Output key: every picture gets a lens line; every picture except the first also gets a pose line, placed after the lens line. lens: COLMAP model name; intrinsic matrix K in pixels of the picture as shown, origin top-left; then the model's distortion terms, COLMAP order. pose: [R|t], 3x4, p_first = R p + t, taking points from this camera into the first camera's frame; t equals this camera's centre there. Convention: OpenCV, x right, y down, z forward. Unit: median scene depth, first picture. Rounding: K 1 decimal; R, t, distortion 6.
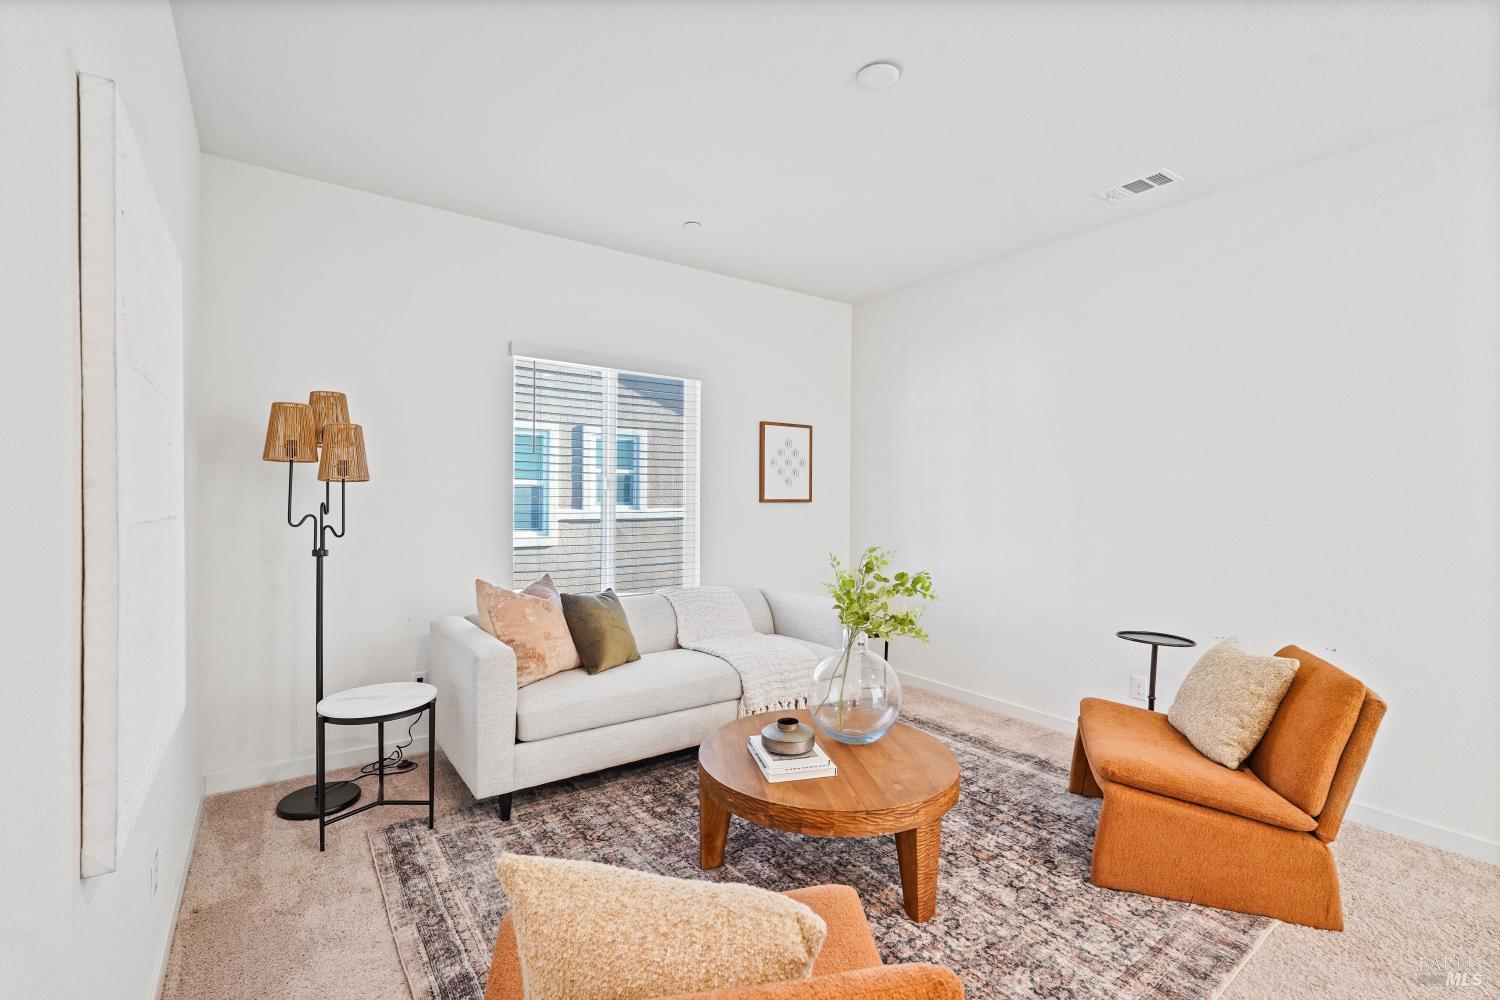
lens RADIAL K [[678.5, 0, 742.6], [0, 678.5, 497.0], [0, 0, 1]] dist [-0.005862, 0.001746]
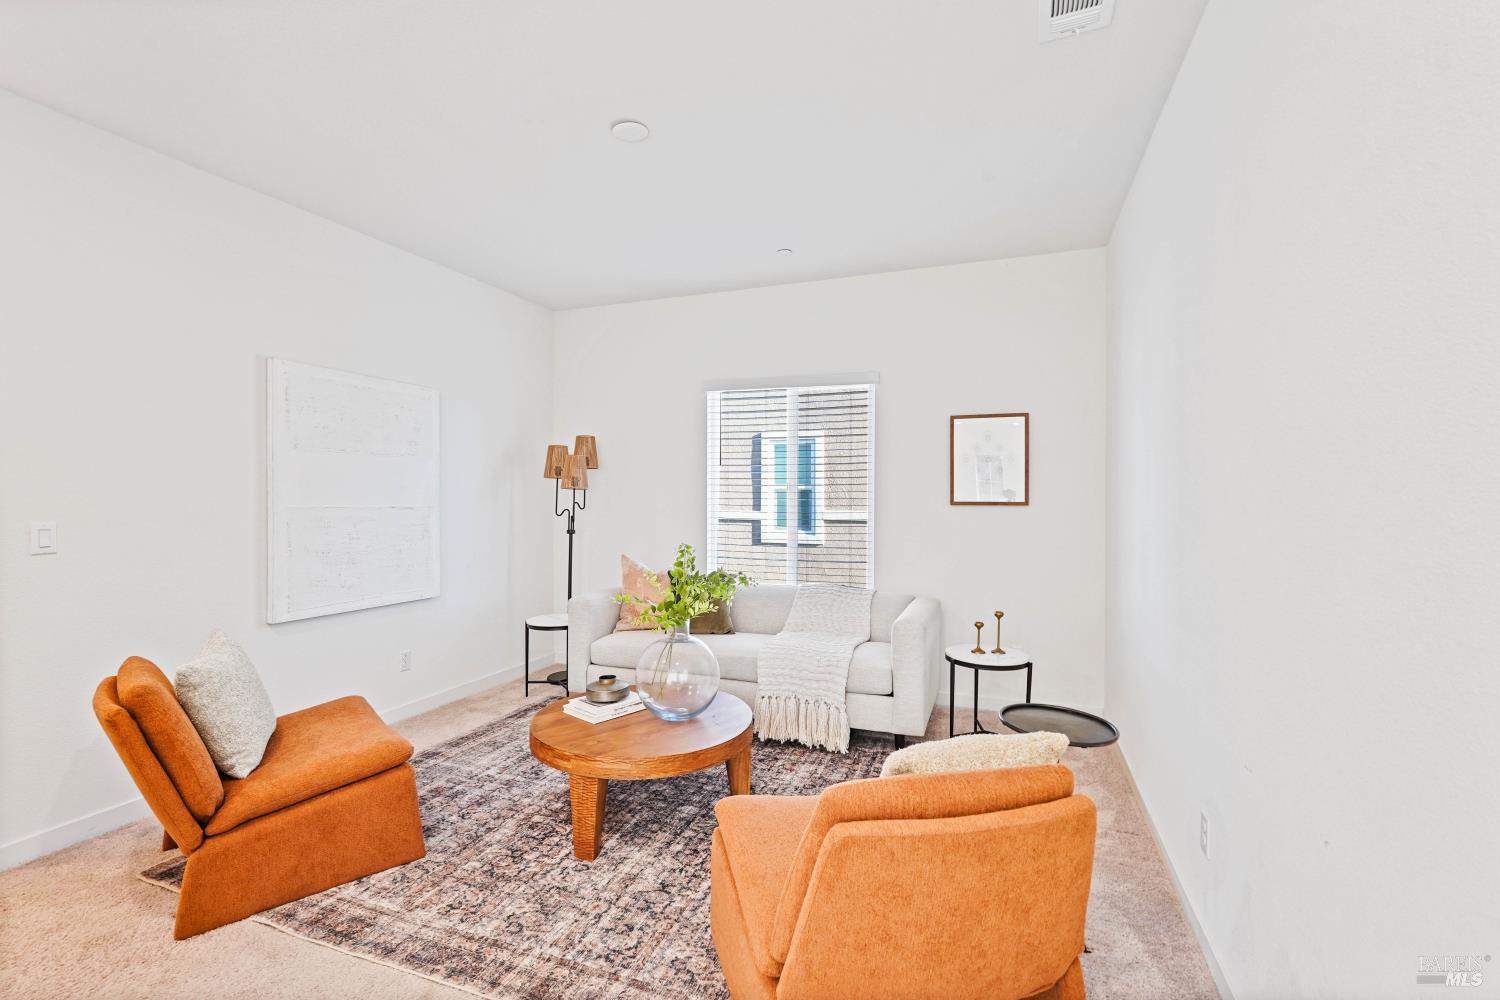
lens RADIAL K [[678.5, 0, 742.0], [0, 678.5, 498.2], [0, 0, 1]] dist [-0.005862, 0.001746]
pose [[0.538814, -0.002164, -0.842422, 1.030725], [-0.000838, 0.999995, -0.003105, 0.003057], [0.842424, 0.002379, 0.538810, 0.438968]]
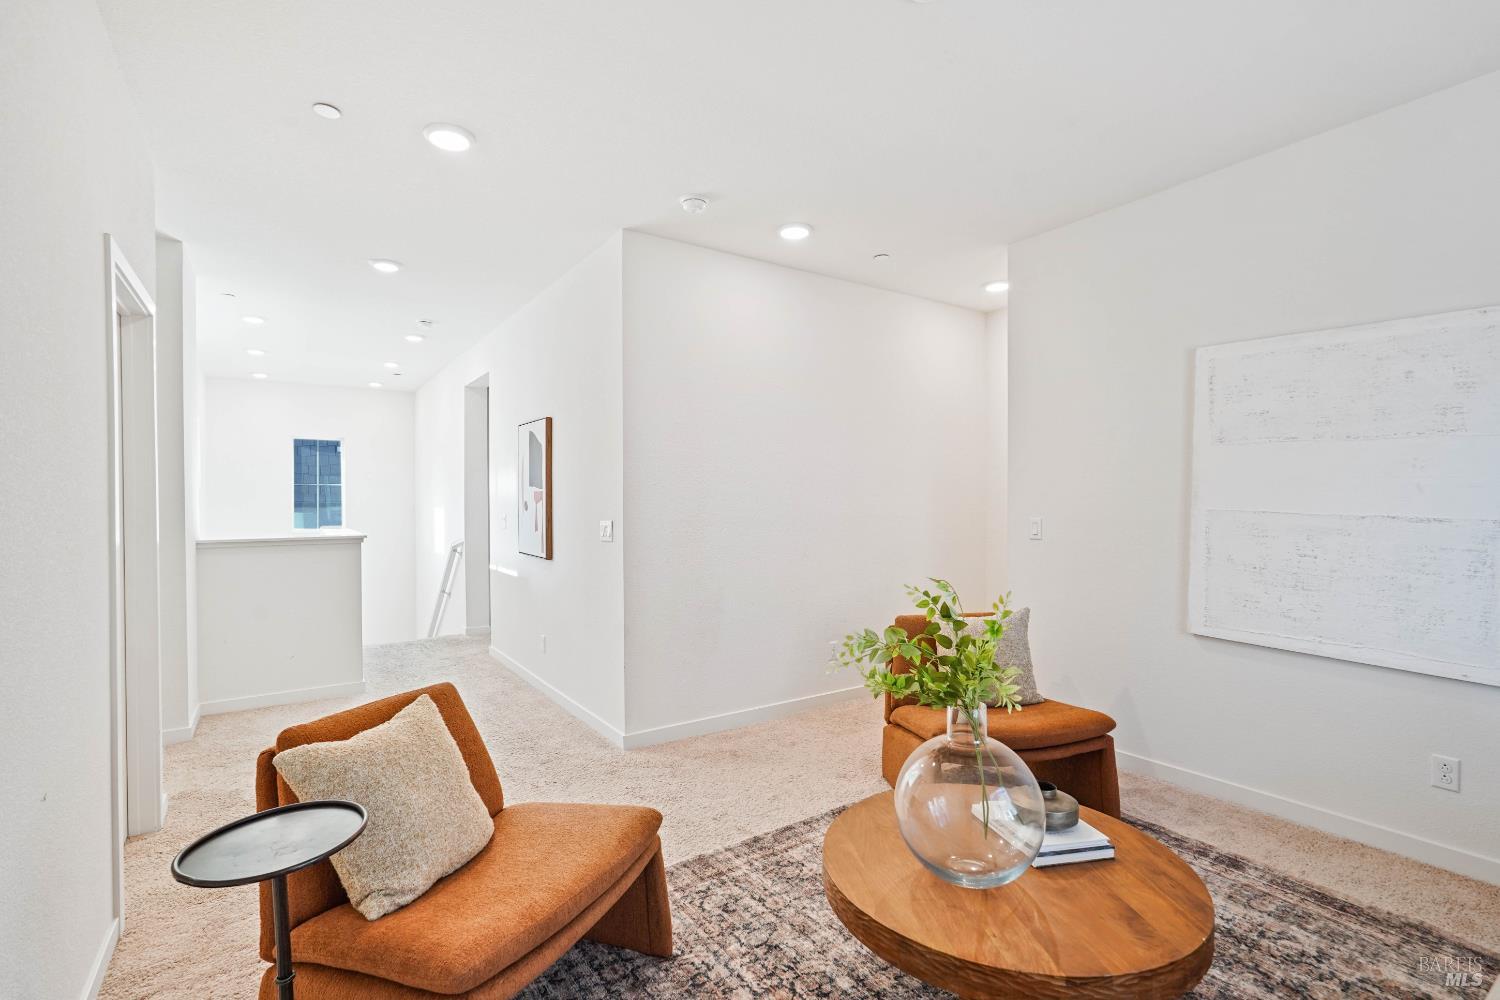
lens RADIAL K [[678.5, 0, 727.5], [0, 678.5, 518.6], [0, 0, 1]] dist [-0.005862, 0.001746]
pose [[-0.998797, 0.001060, 0.049022, 0.322925], [0.002351, 0.999652, 0.026274, -0.000838], [-0.048977, 0.026358, -0.998452, 1.471156]]
